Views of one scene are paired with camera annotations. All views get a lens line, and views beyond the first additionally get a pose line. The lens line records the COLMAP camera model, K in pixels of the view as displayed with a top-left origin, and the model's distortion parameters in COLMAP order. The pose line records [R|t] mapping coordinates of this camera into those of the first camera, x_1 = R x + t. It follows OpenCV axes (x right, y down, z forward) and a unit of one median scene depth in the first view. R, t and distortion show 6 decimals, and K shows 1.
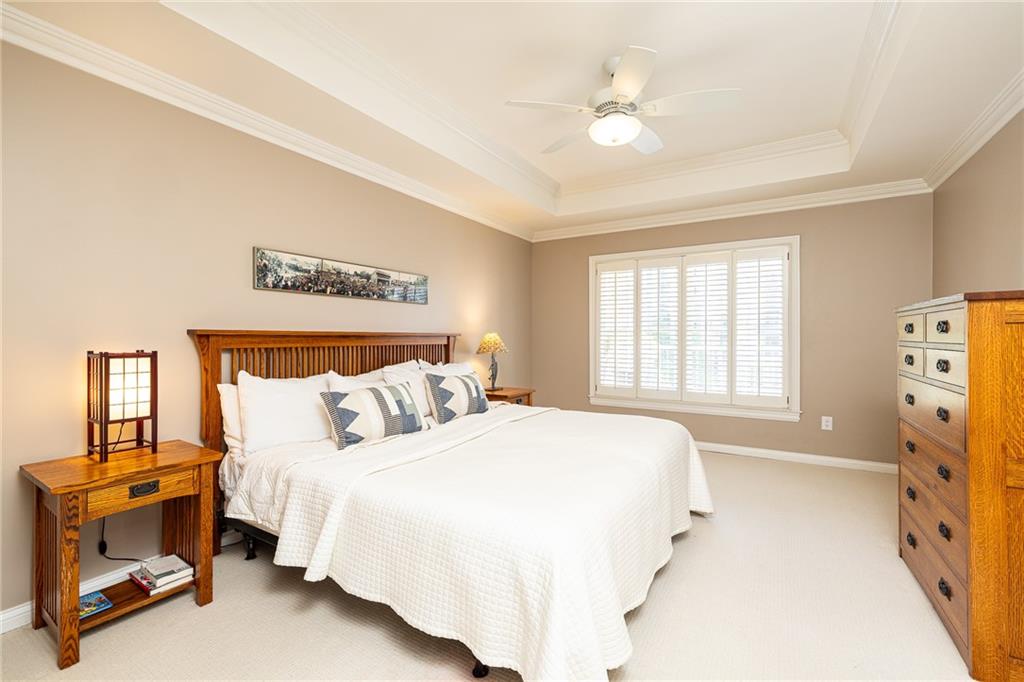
lens RADIAL K [[432.4, 0, 518.0], [0, 432.4, 337.7], [0, 0, 1]] dist [0.002096, 0.000430]
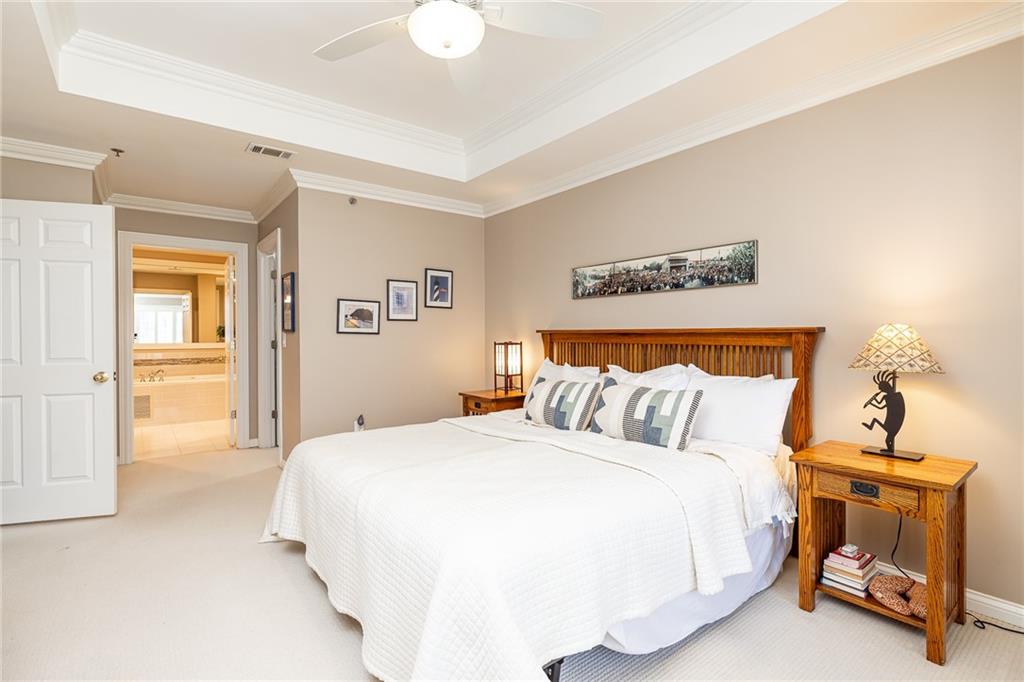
lens RADIAL K [[482.7, 0, 512.0], [0, 482.7, 341.0], [0, 0, 1]] dist [-0.024641, -0.000117]
pose [[-0.369580, 0.013069, -0.929107, 0.750049], [0.001273, 0.999907, 0.013558, -0.001173], [0.929198, 0.003828, -0.369562, 1.166729]]
